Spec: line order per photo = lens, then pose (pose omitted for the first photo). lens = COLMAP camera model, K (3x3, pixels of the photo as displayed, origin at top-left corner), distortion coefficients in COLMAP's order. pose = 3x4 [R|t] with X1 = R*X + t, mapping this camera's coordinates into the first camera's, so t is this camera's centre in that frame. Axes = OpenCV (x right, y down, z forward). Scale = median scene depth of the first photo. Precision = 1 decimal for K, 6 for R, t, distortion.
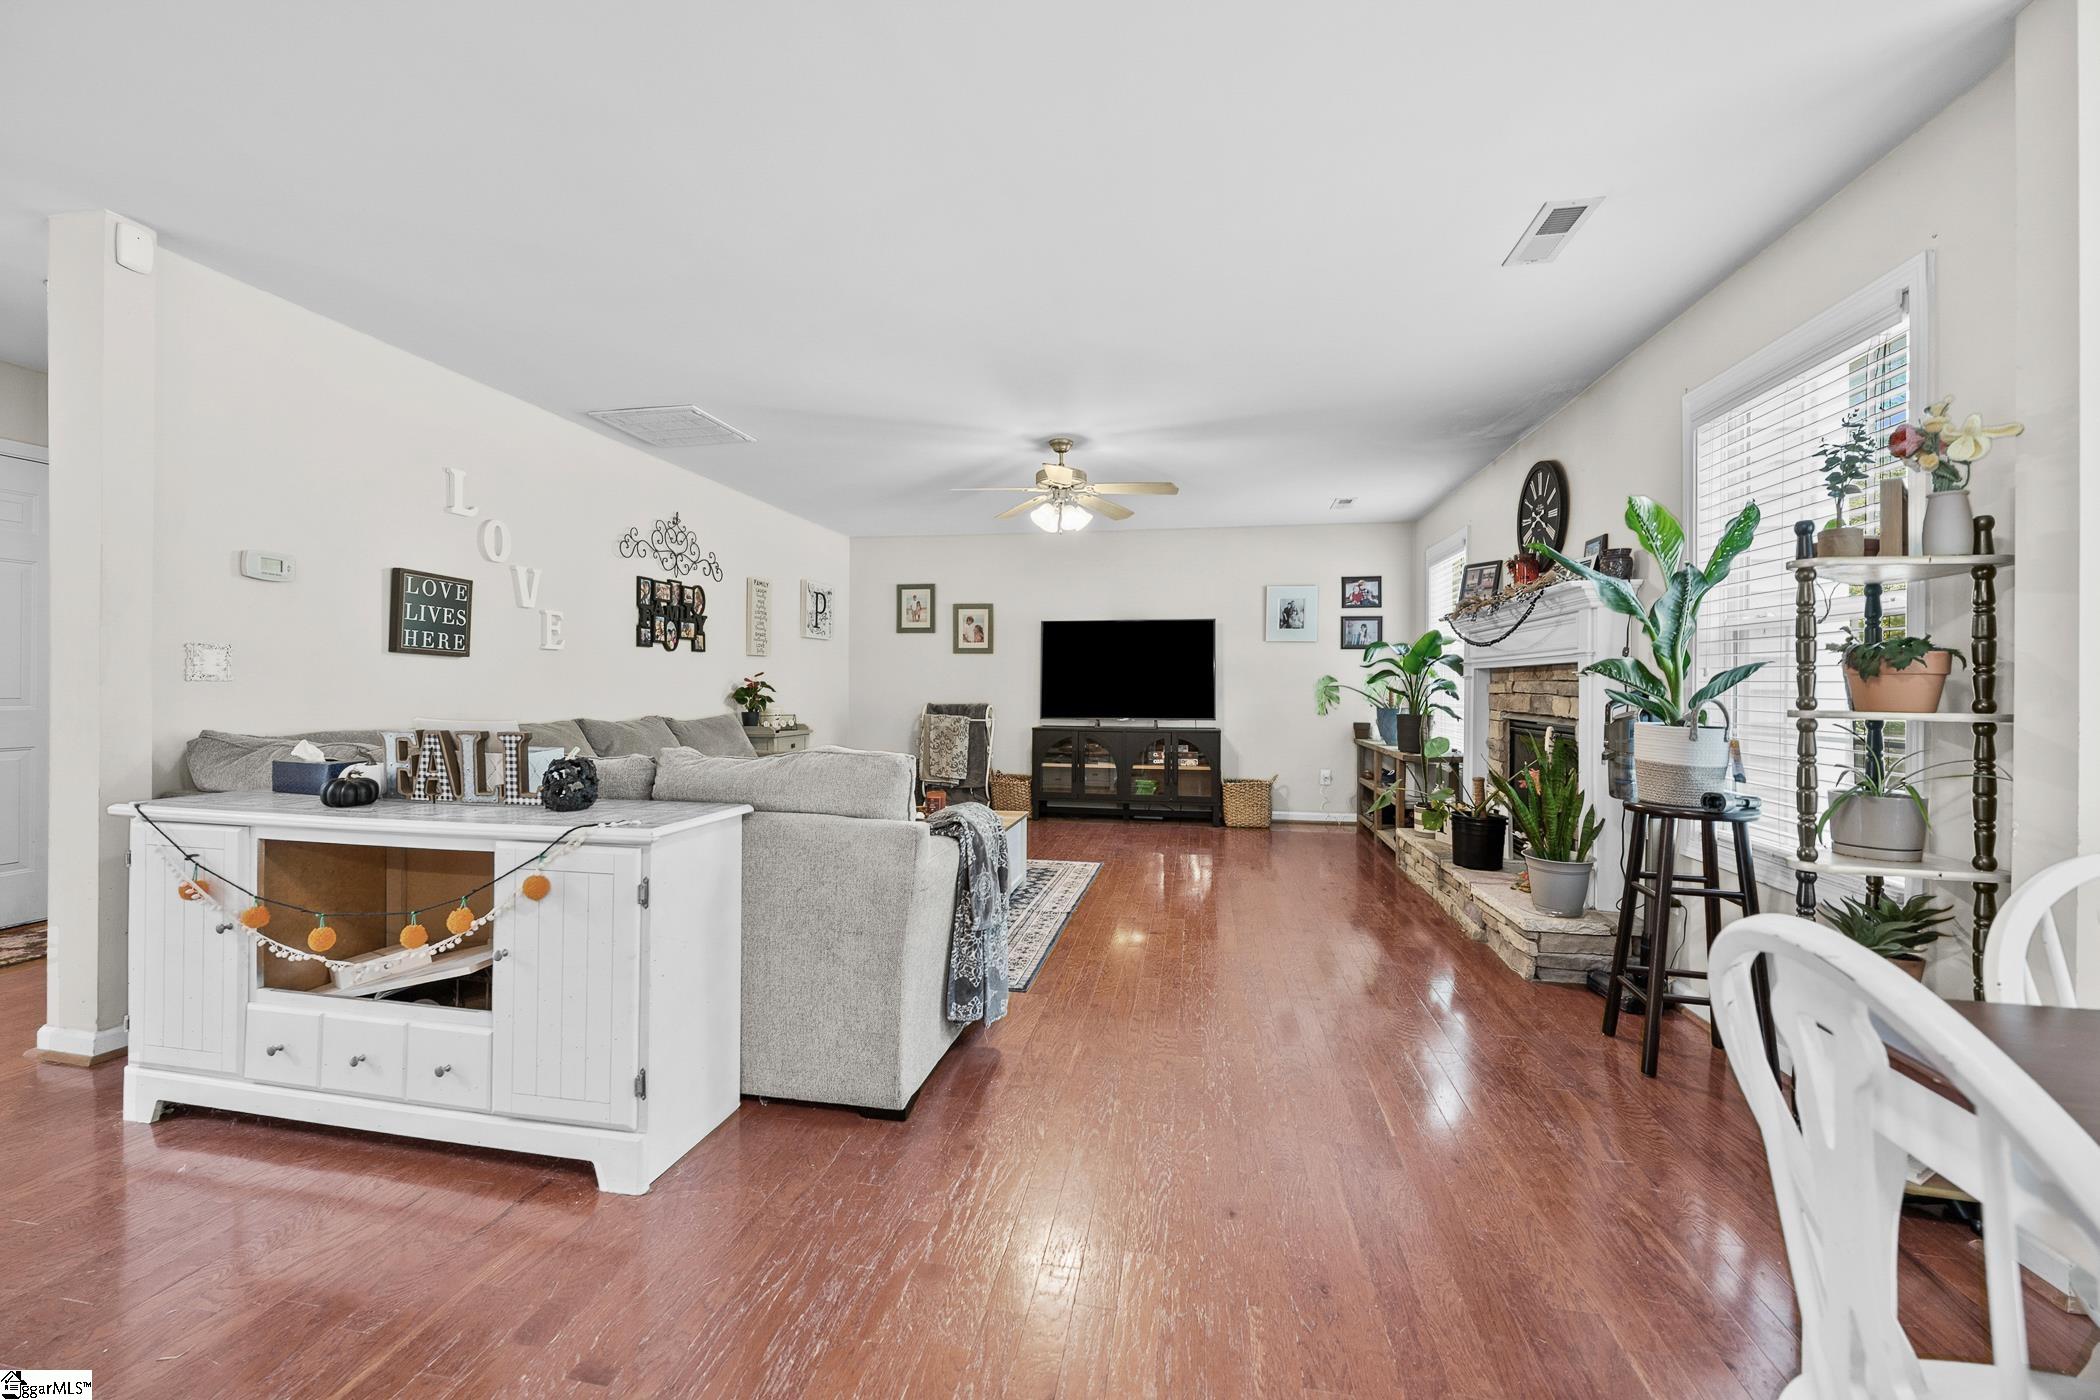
lens RADIAL K [[836.8, 0, 1050.0], [0, 836.8, 694.7], [0, 0, 1]] dist [-0.000113, 0.000039]
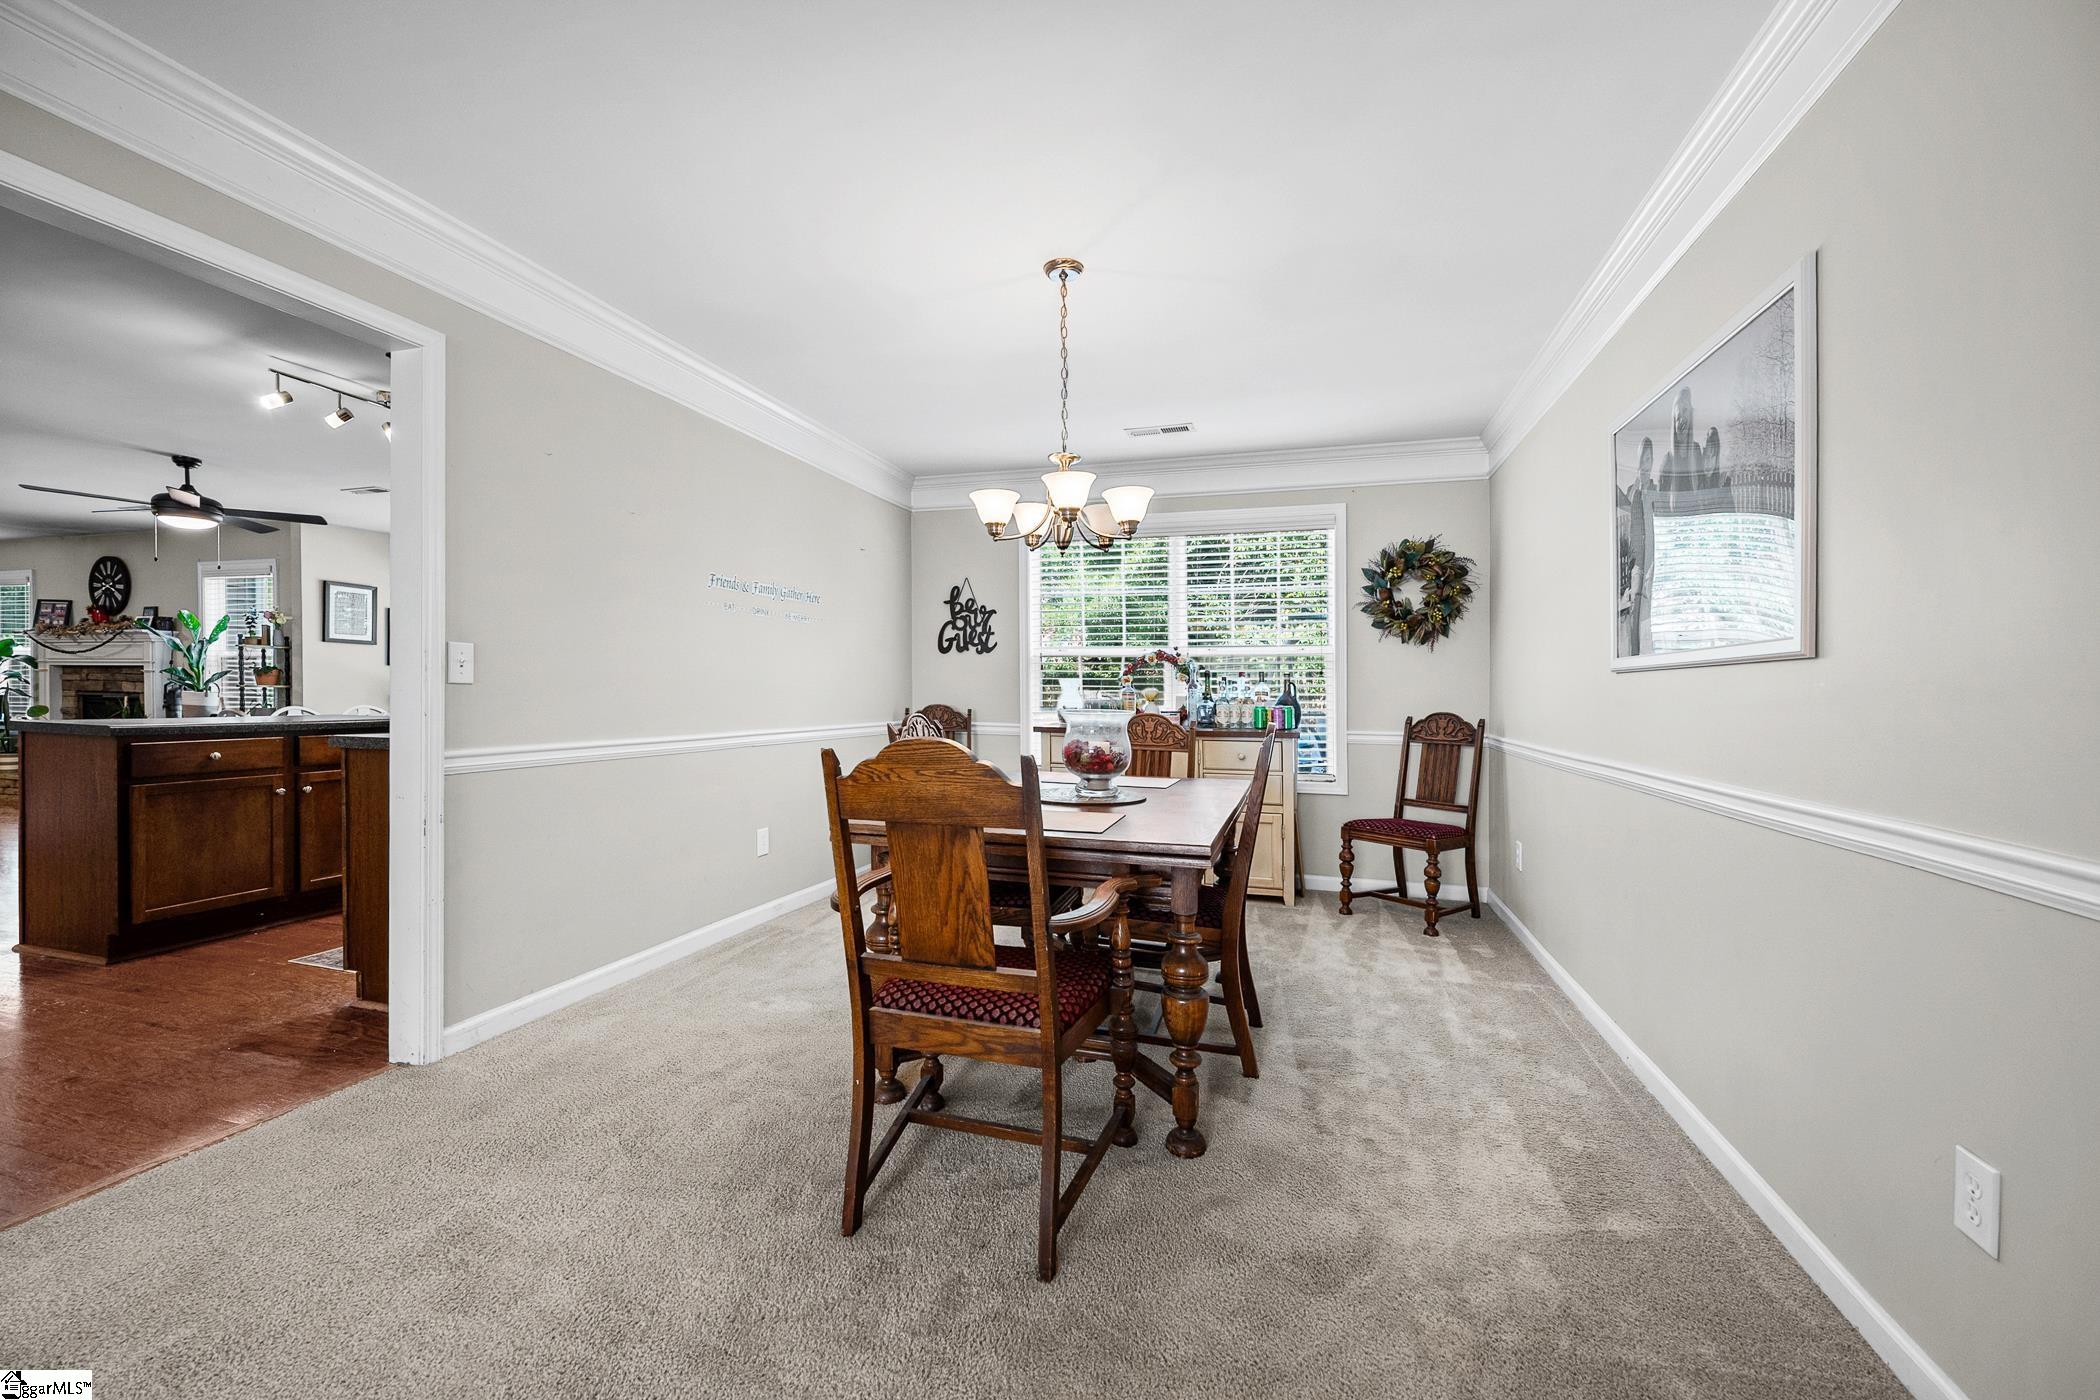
lens RADIAL K [[836.8, 0, 1047.1], [0, 836.8, 696.8], [0, 0, 1]] dist [-0.000113, 0.000039]
pose [[0.113738, -0.012103, 0.993437, -0.897502], [-0.002556, 0.999919, 0.012474, 0.005622], [-0.993508, -0.003958, 0.113698, -1.122980]]
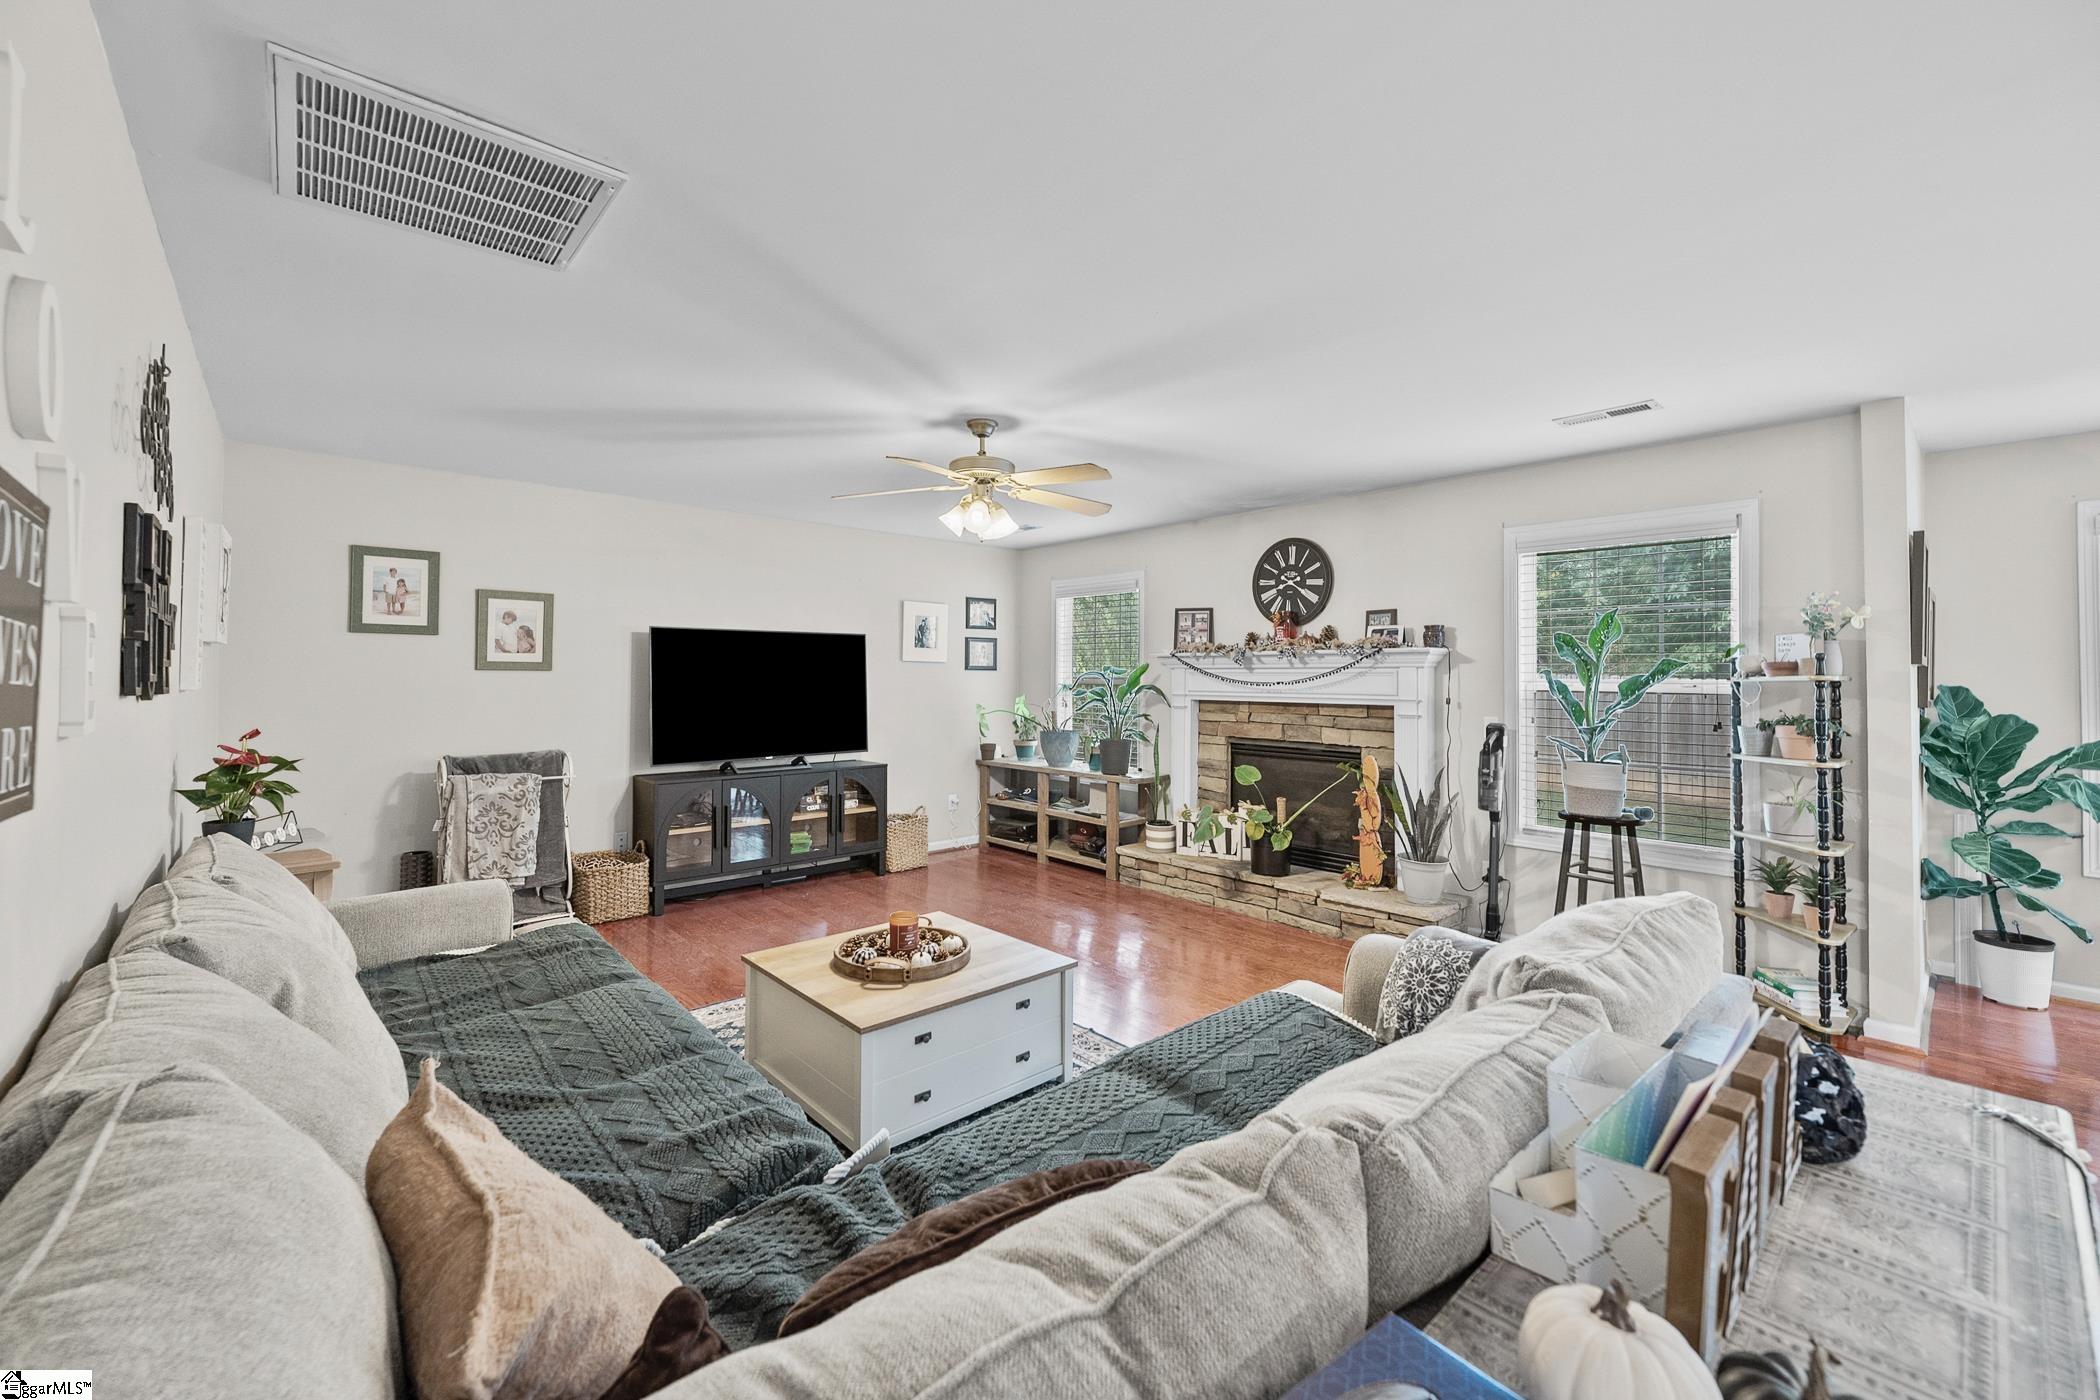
lens RADIAL K [[836.8, 0, 1054.2], [0, 836.8, 677.0], [0, 0, 1]] dist [-0.000113, 0.000039]
pose [[0.602371, -0.003345, 0.798209, -0.538974], [0.007168, 0.999974, -0.001219, -0.062969], [-0.798184, 0.006455, 0.602379, 0.462343]]
